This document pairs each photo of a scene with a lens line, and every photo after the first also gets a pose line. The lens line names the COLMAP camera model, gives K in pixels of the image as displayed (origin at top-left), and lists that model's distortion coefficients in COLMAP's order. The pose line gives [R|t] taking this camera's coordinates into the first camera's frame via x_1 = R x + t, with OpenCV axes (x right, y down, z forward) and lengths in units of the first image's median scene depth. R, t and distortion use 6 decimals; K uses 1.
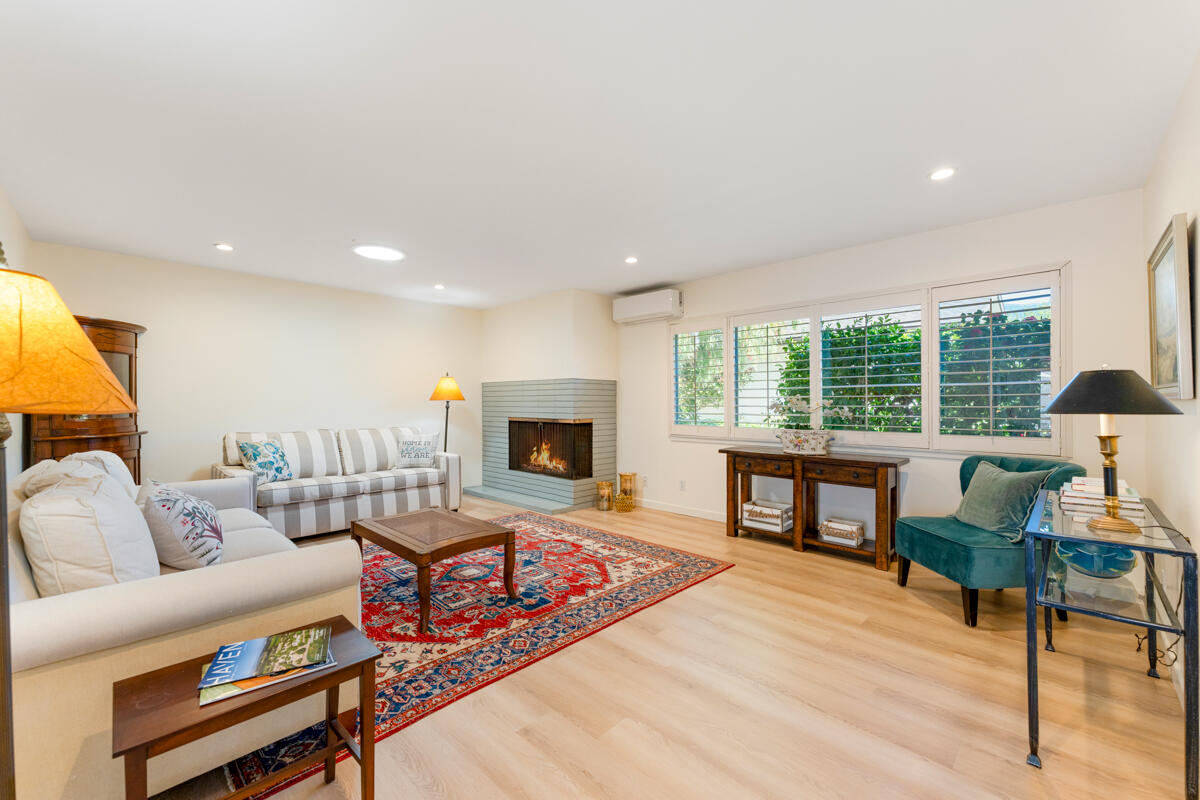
lens RADIAL K [[479.4, 0, 598.9], [0, 479.4, 389.6], [0, 0, 1]] dist [0.003643, -0.000517]
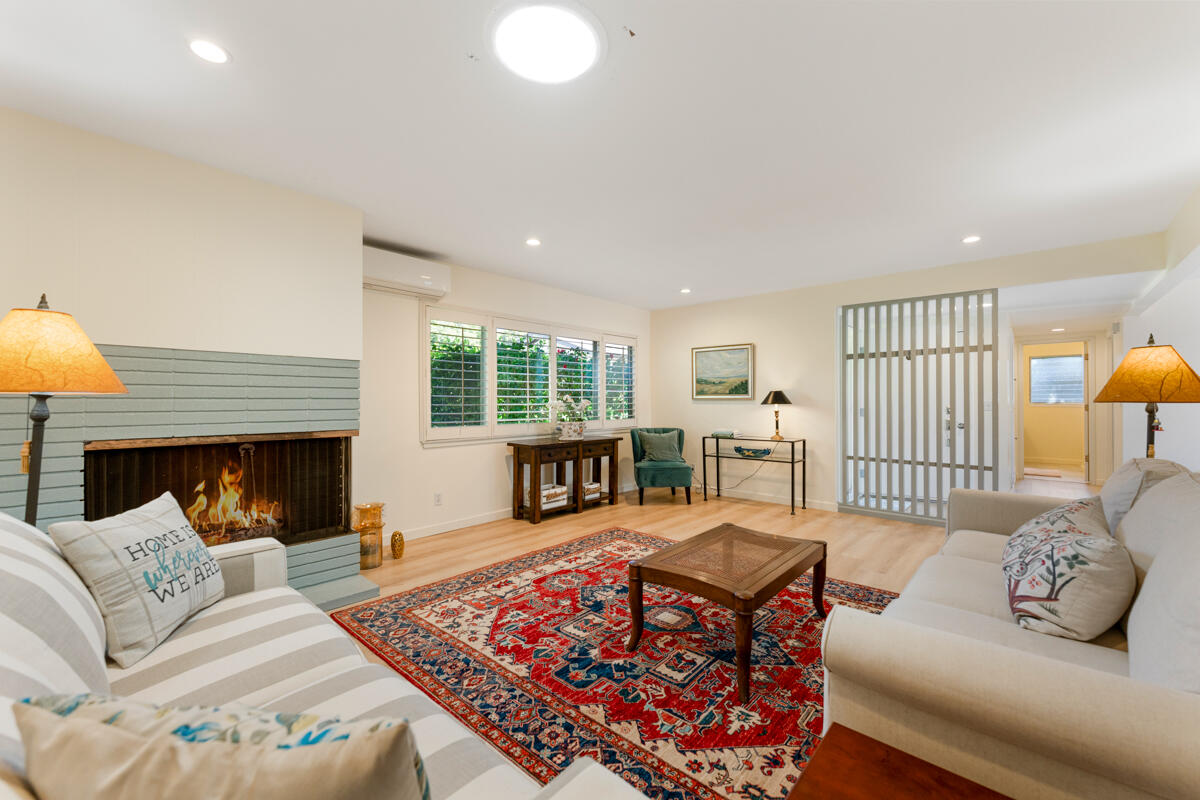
lens RADIAL K [[479.4, 0, 600.4], [0, 479.4, 402.9], [0, 0, 1]] dist [0.003643, -0.000517]
pose [[-0.048688, -0.000518, 0.998814, -0.968310], [-0.023699, 0.999719, -0.000637, 0.033661], [-0.998533, -0.023702, -0.048687, 1.077537]]
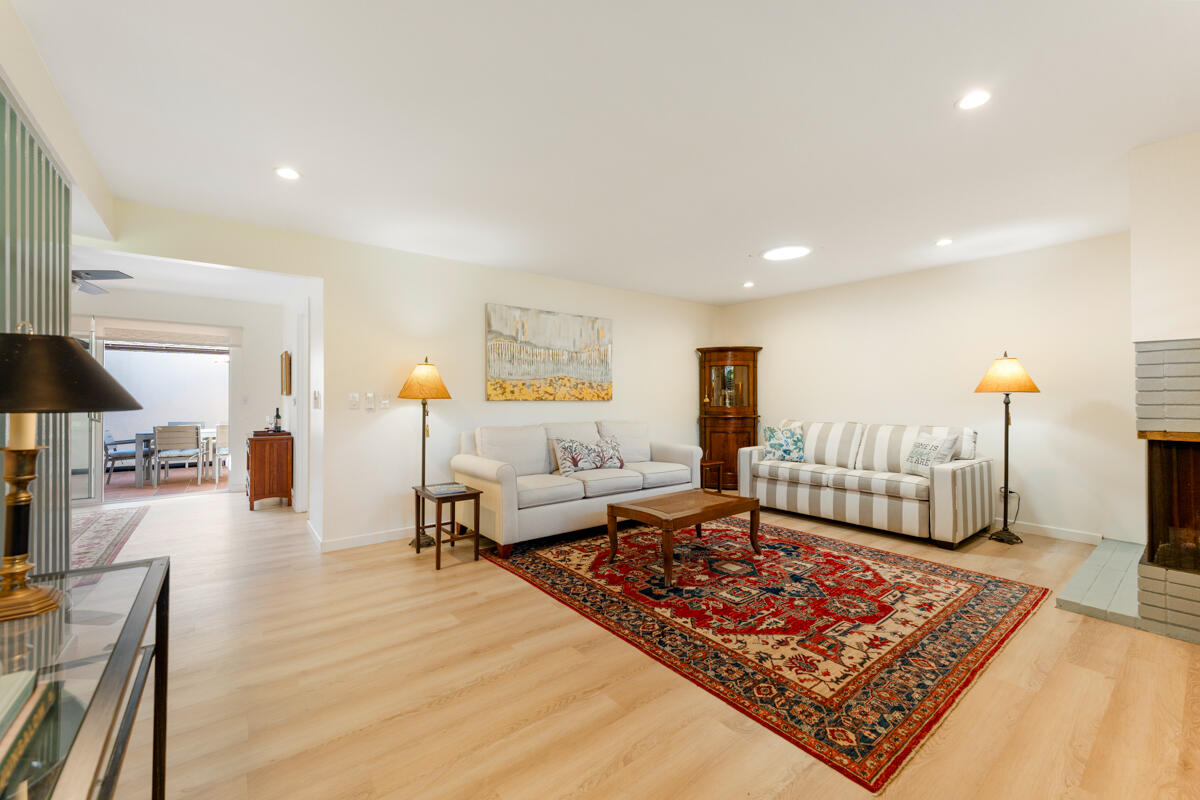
lens RADIAL K [[479.4, 0, 593.9], [0, 479.4, 402.6], [0, 0, 1]] dist [0.003643, -0.000517]
pose [[-0.133175, 0.011051, -0.991031, 0.693138], [0.026690, 0.999615, 0.007560, 0.025205], [0.990733, -0.025443, -0.133419, 0.800578]]
